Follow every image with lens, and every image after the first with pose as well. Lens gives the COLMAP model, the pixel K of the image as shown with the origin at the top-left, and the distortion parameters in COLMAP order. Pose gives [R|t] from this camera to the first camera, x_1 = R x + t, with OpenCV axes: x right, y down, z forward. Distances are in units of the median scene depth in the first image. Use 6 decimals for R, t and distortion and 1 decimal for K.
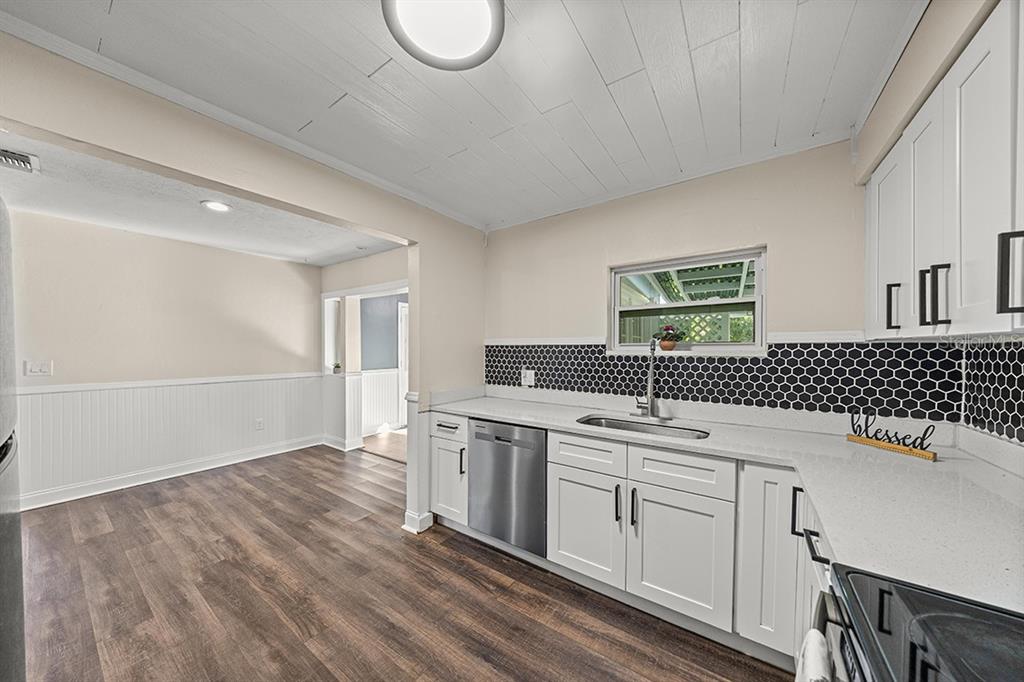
lens RADIAL K [[340.0, 0, 506.3], [0, 340.0, 347.8], [0, 0, 1]] dist [0.001138, -0.000007]
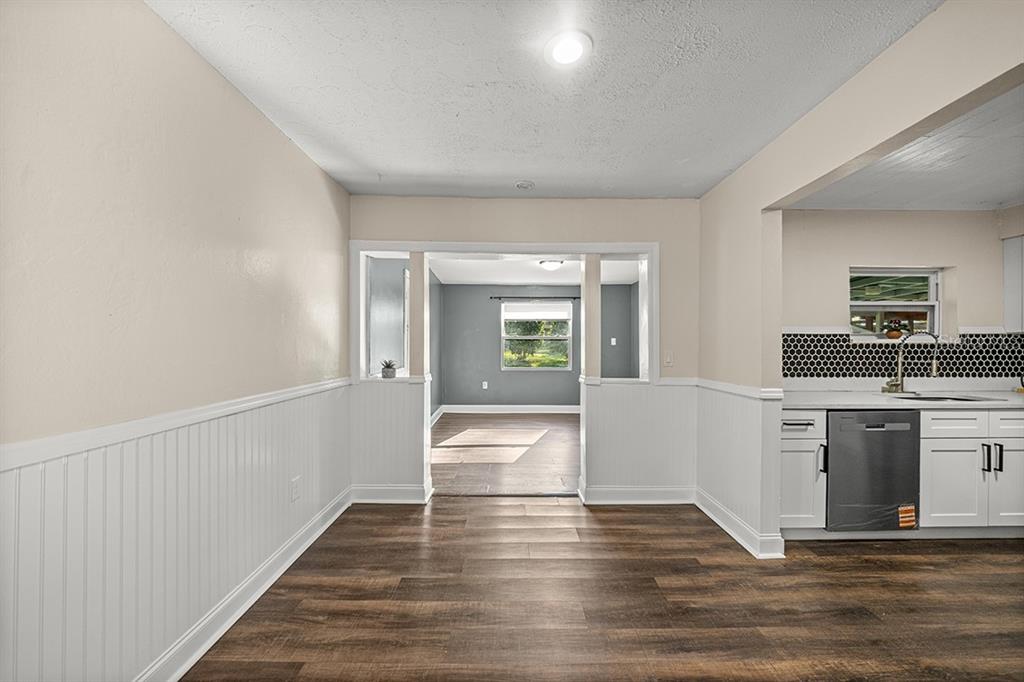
lens RADIAL K [[367.8, 0, 512.3], [0, 367.8, 337.5], [0, 0, 1]] dist [-0.007593, 0.000767]
pose [[0.810229, 0.001489, 0.586112, -1.367563], [-0.001904, 0.999998, 0.000091, 0.003709], [-0.586111, -0.001189, 0.810230, 0.672148]]
